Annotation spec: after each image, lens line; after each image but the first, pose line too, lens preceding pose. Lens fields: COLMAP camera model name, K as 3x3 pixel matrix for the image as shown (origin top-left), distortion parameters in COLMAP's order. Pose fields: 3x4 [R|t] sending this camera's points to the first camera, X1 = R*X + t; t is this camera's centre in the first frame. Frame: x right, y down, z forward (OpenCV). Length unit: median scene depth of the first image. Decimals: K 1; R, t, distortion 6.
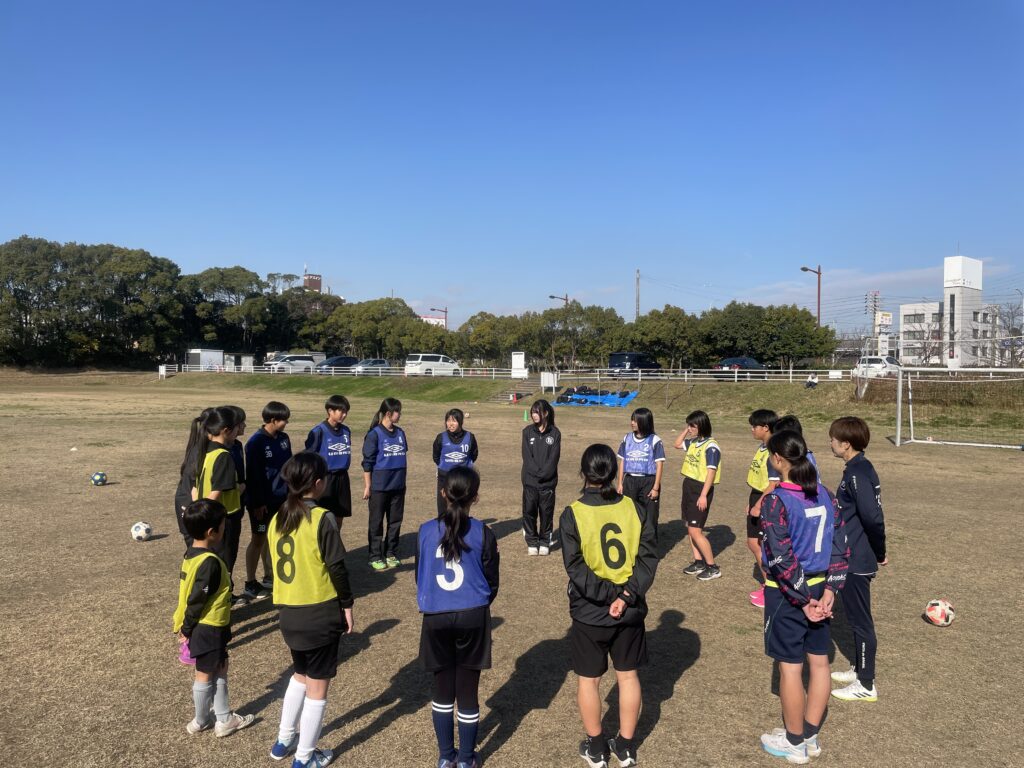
lens RADIAL K [[840.4, 0, 521.1], [0, 840.4, 385.1], [0, 0, 1]] dist [0.033151, -0.007683]
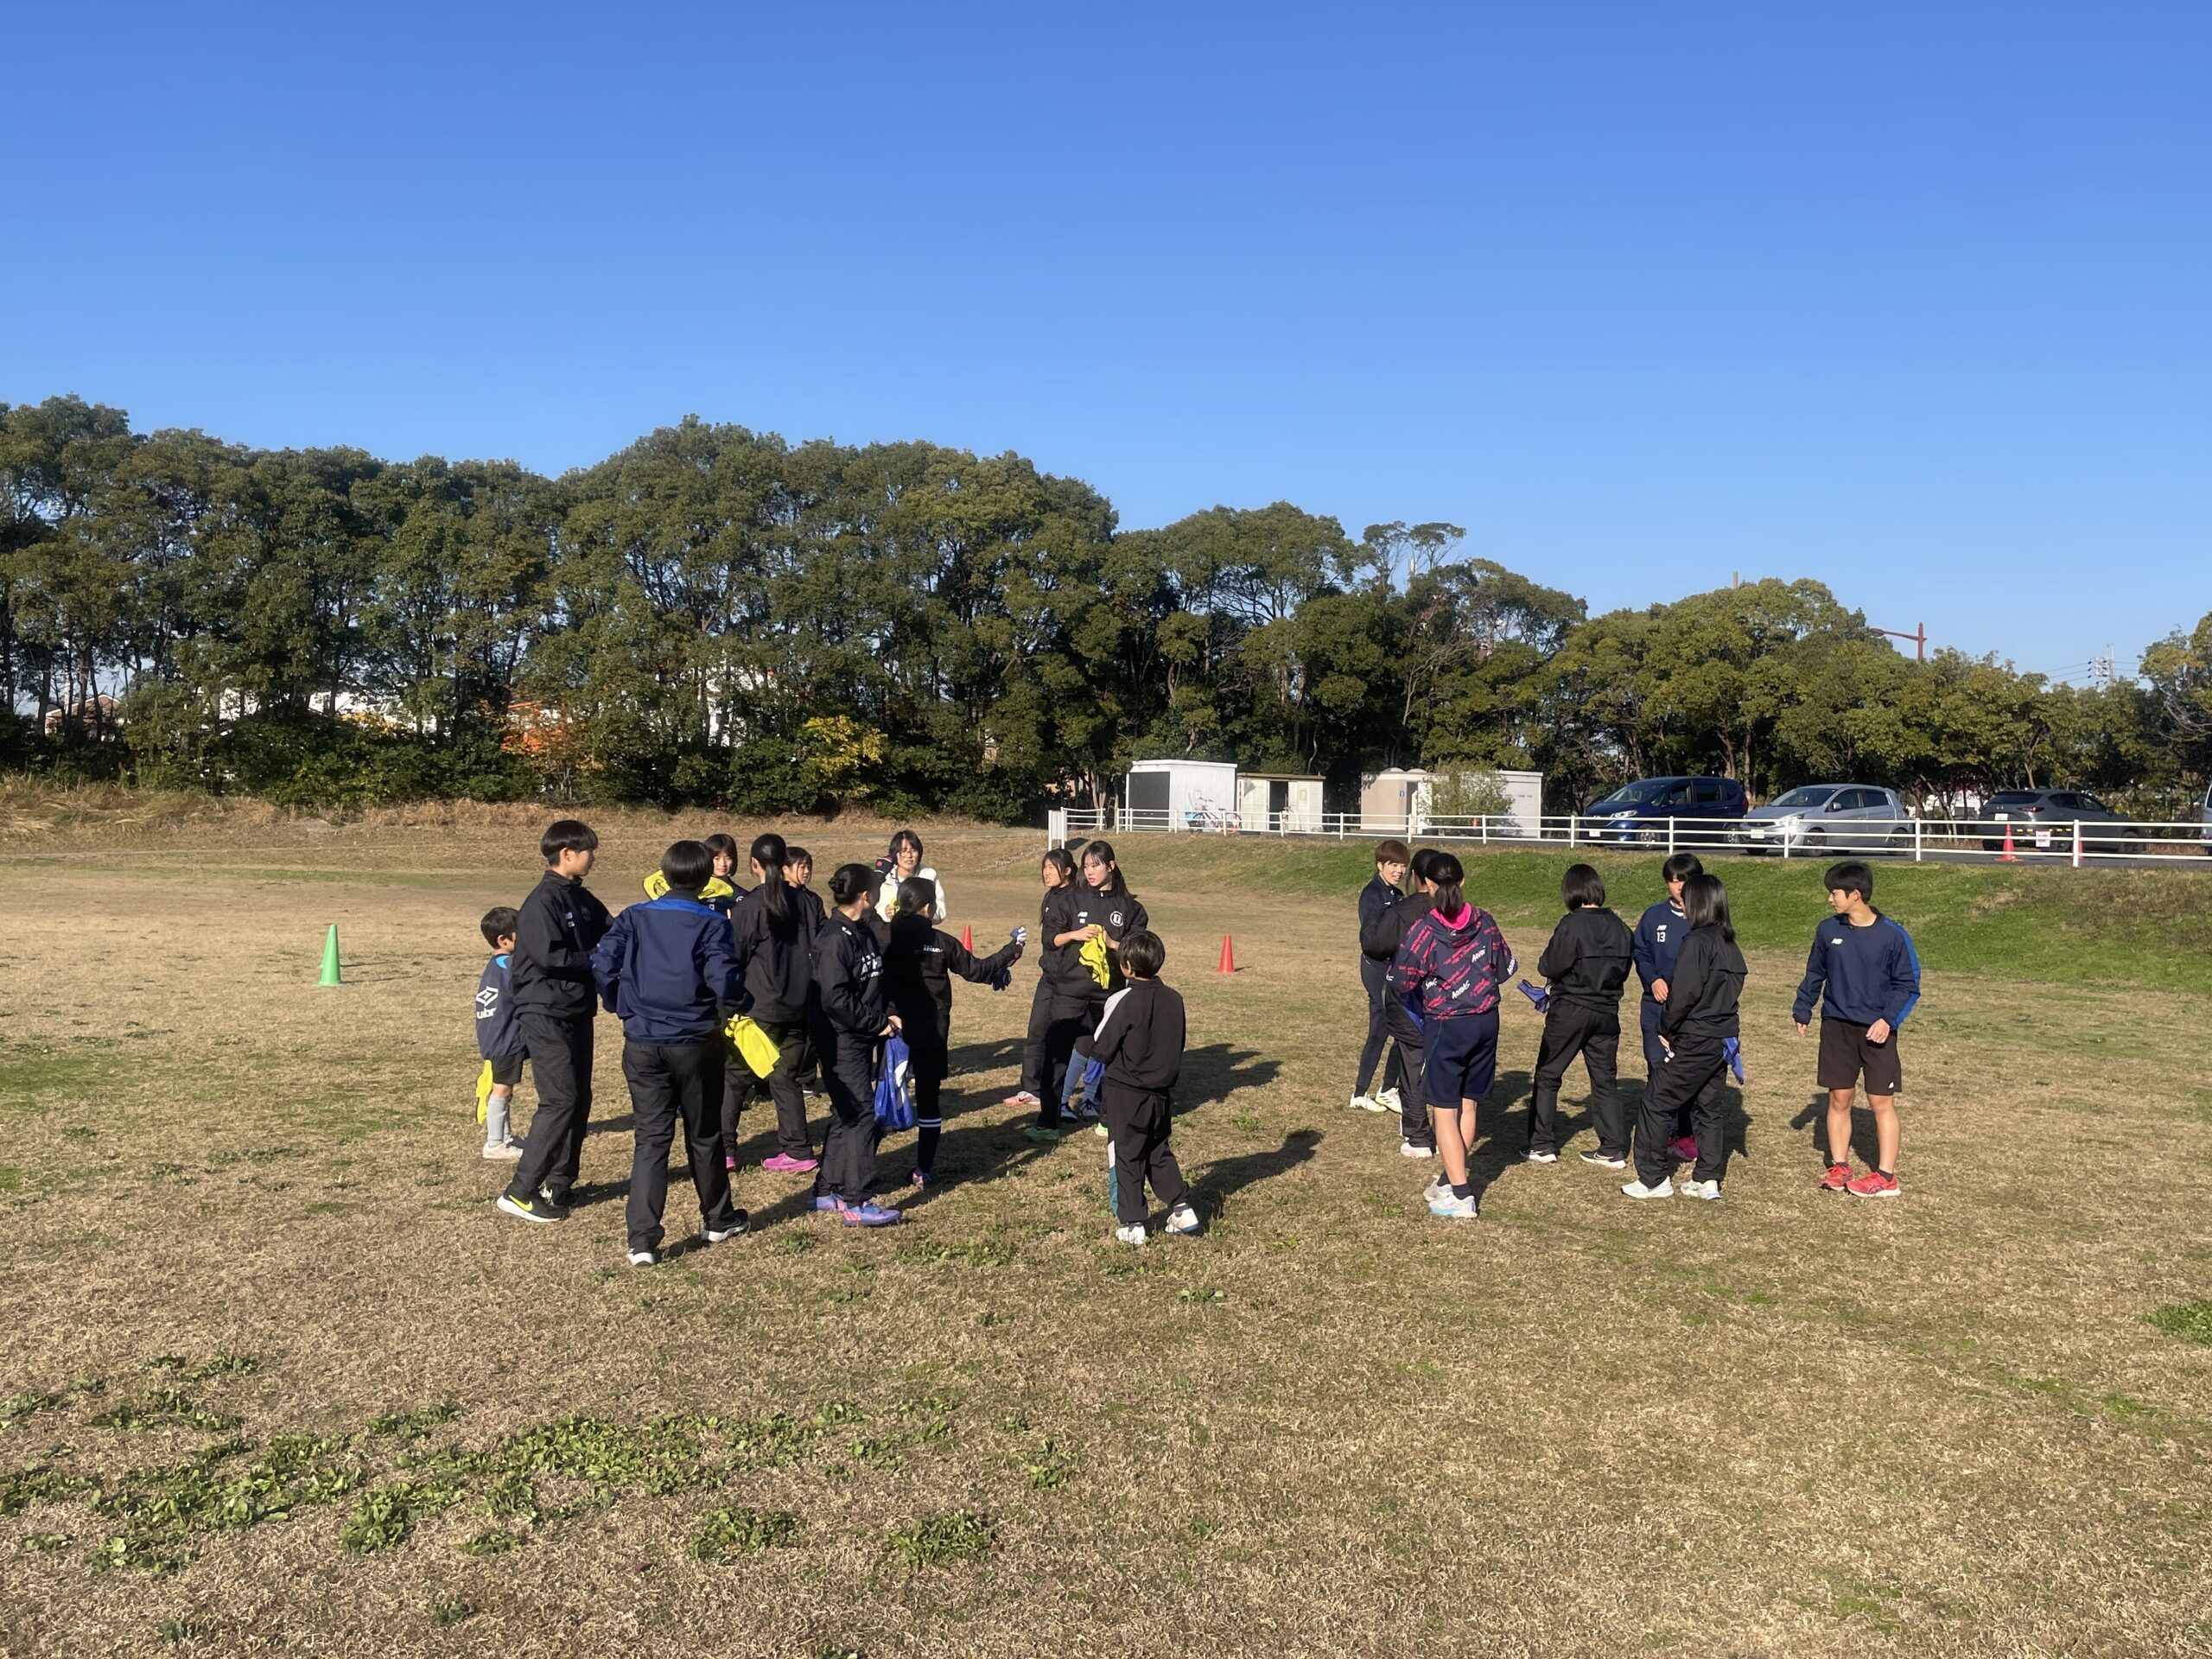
lens RADIAL K [[1815.4, 0, 1121.4], [0, 1815.4, 828.7], [0, 0, 1]] dist [0.033151, -0.007683]
pose [[0.932497, 0.007563, -0.361097, -0.144798], [-0.014185, 0.999776, -0.015690, -0.005113], [0.360898, 0.019753, 0.932396, 0.344060]]
